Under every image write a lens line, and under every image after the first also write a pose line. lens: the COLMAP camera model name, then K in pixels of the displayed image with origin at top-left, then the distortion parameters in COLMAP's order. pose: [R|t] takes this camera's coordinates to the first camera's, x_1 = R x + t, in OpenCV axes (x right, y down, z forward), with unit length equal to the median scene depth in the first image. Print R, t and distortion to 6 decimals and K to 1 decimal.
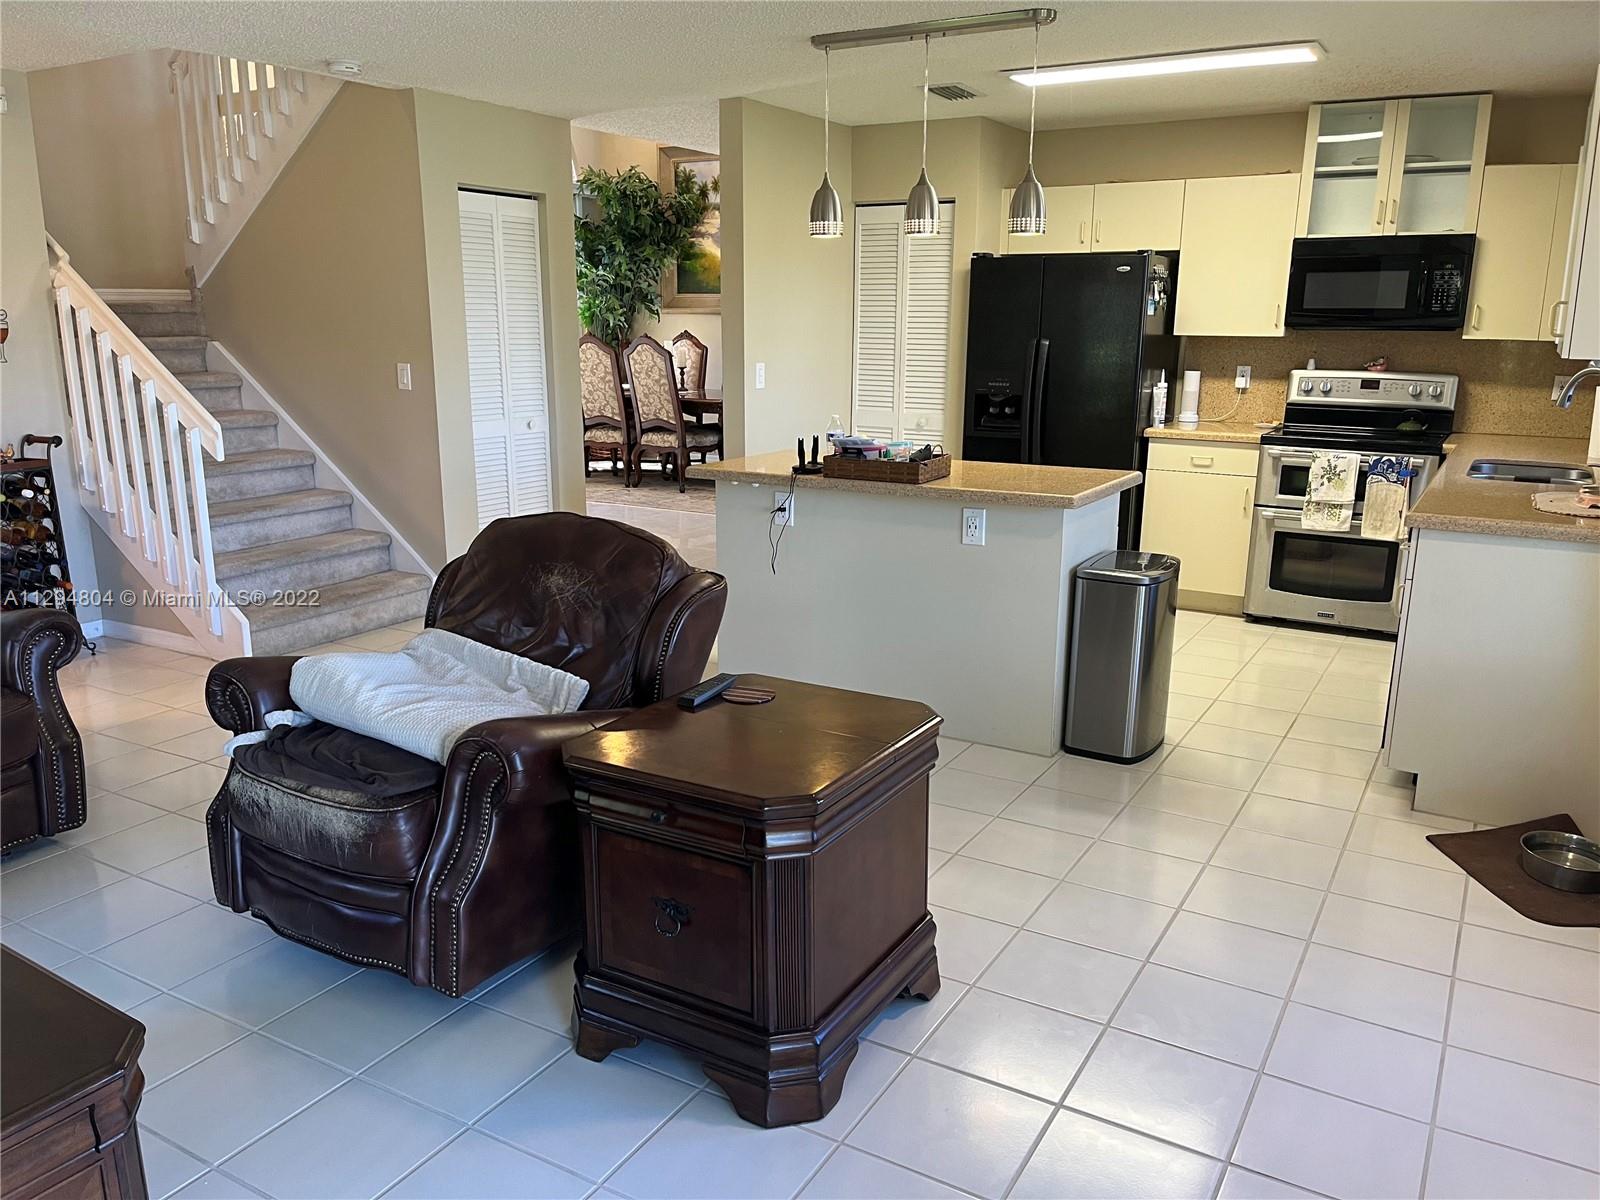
lens RADIAL K [[1204.3, 0, 811.2], [0, 1204.3, 606.3], [0, 0, 1]] dist [0.166514, -0.239704]
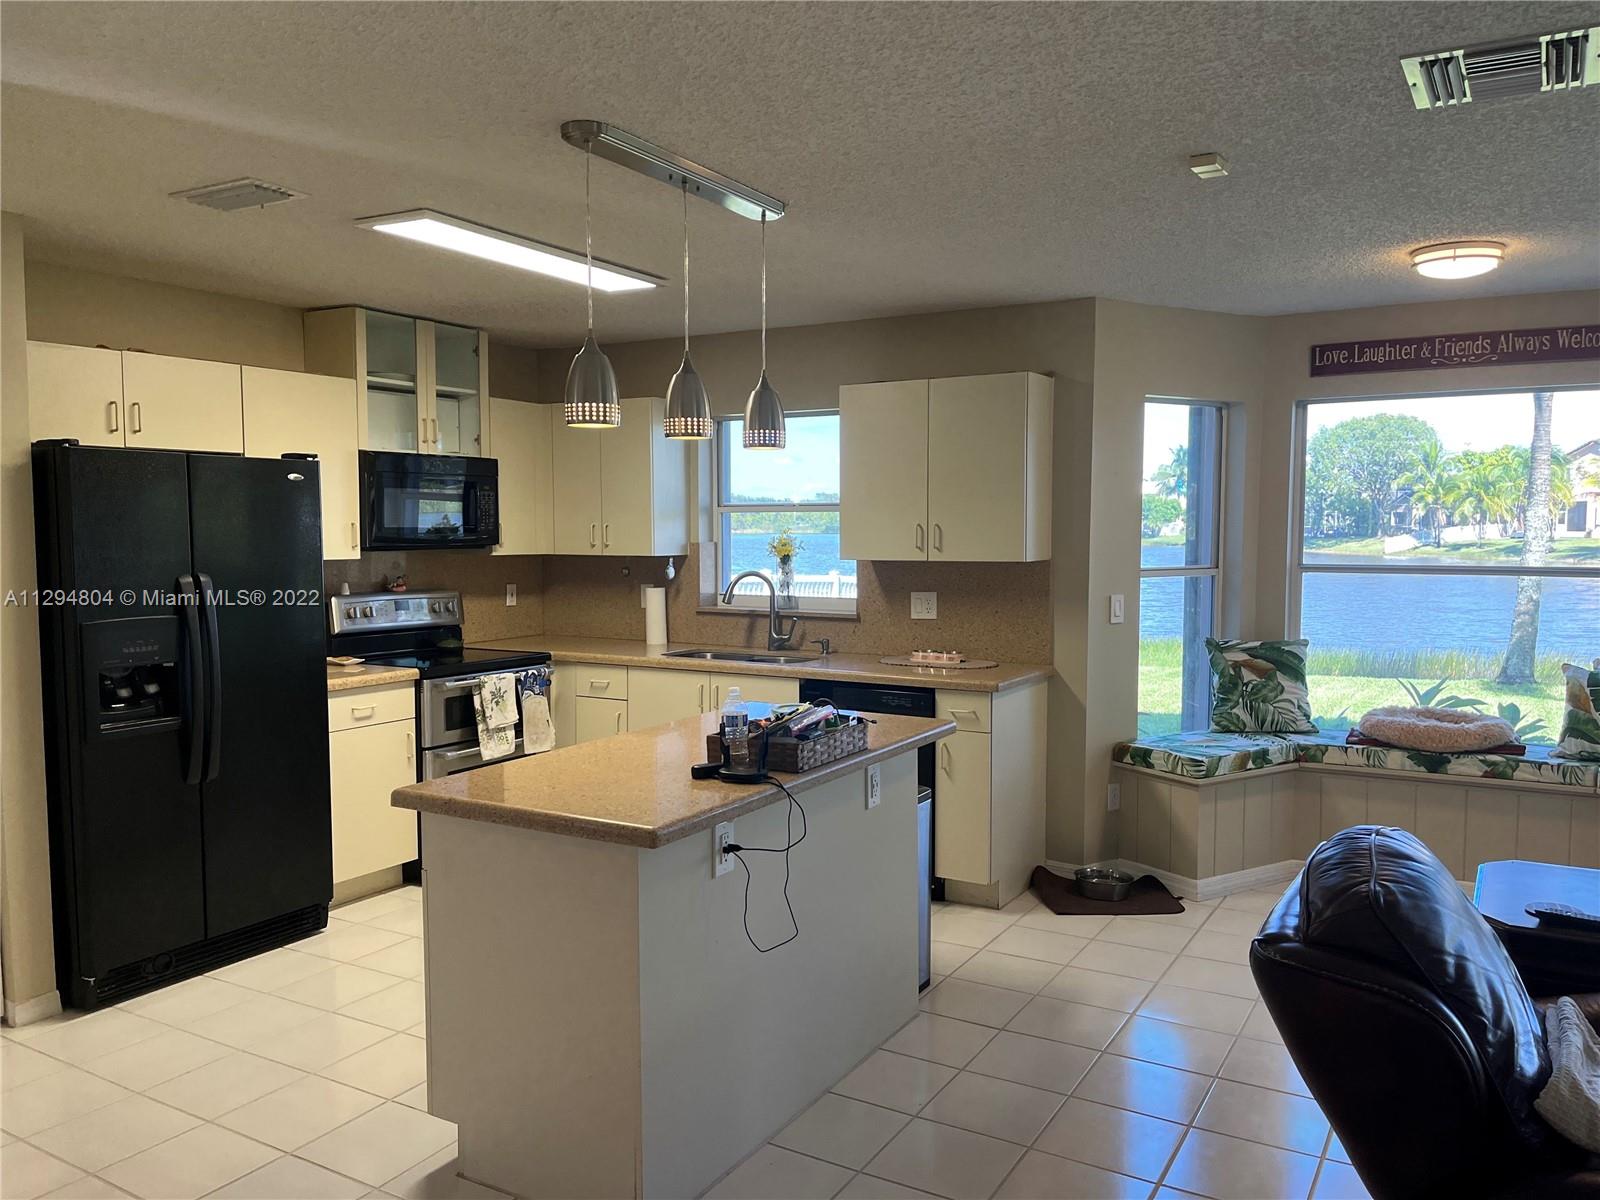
lens RADIAL K [[1204.3, 0, 811.2], [0, 1204.3, 606.3], [0, 0, 1]] dist [0.166514, -0.239704]
pose [[0.000286, -0.079964, 0.996798, -0.513111], [0.233568, 0.969232, 0.077685, -0.192251], [-0.972341, 0.232797, 0.018954, 0.729306]]
